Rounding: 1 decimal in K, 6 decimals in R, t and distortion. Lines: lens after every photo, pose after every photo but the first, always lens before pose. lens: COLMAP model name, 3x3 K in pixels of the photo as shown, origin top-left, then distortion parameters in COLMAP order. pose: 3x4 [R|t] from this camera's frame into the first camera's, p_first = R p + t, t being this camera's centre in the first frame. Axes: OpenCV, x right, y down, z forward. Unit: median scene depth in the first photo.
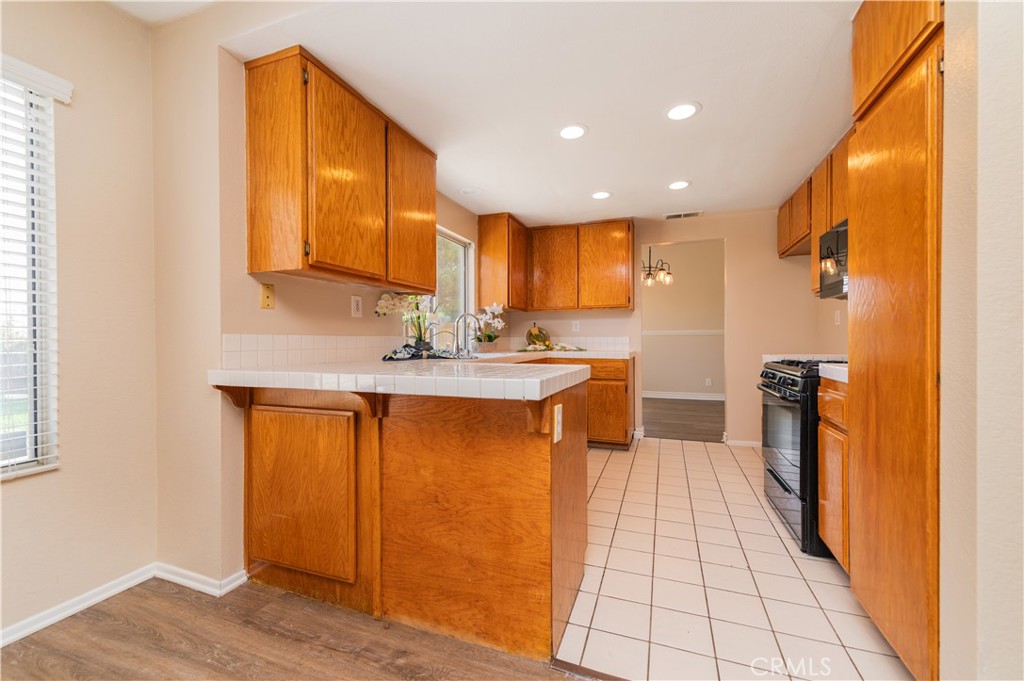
lens RADIAL K [[413.4, 0, 513.8], [0, 413.4, 338.3], [0, 0, 1]] dist [0.003333, -0.001516]
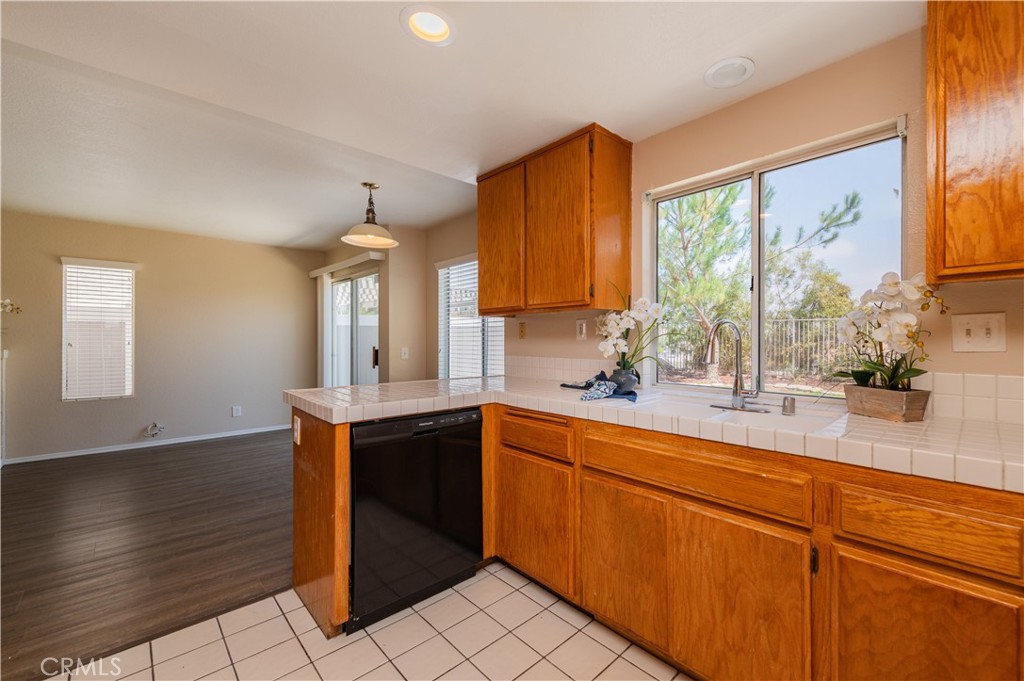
lens RADIAL K [[413.4, 0, 512.7], [0, 413.4, 341.9], [0, 0, 1]] dist [0.003333, -0.001516]
pose [[-0.452258, -0.001307, -0.891886, 0.647773], [-0.014394, 0.999879, 0.005834, -0.063844], [0.891771, 0.015477, -0.452222, 1.439004]]
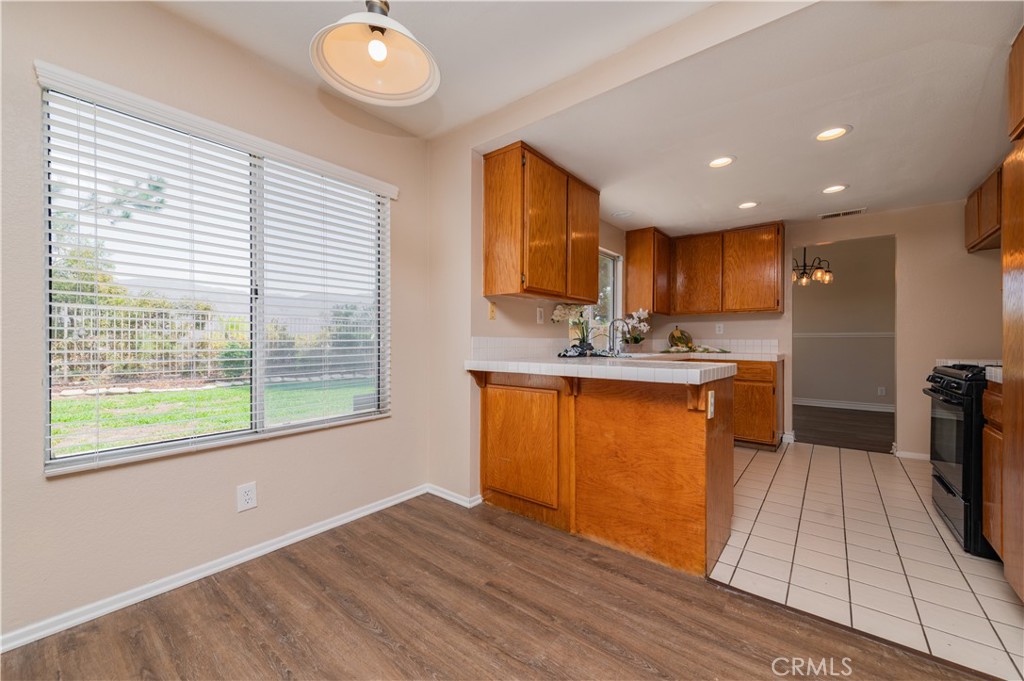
lens RADIAL K [[413.4, 0, 522.6], [0, 413.4, 341.0], [0, 0, 1]] dist [0.003333, -0.001516]
pose [[0.959255, 0.006181, -0.282473, -0.069850], [-0.005346, 0.999979, 0.003729, -0.000773], [0.282490, -0.002067, 0.959268, -0.310075]]
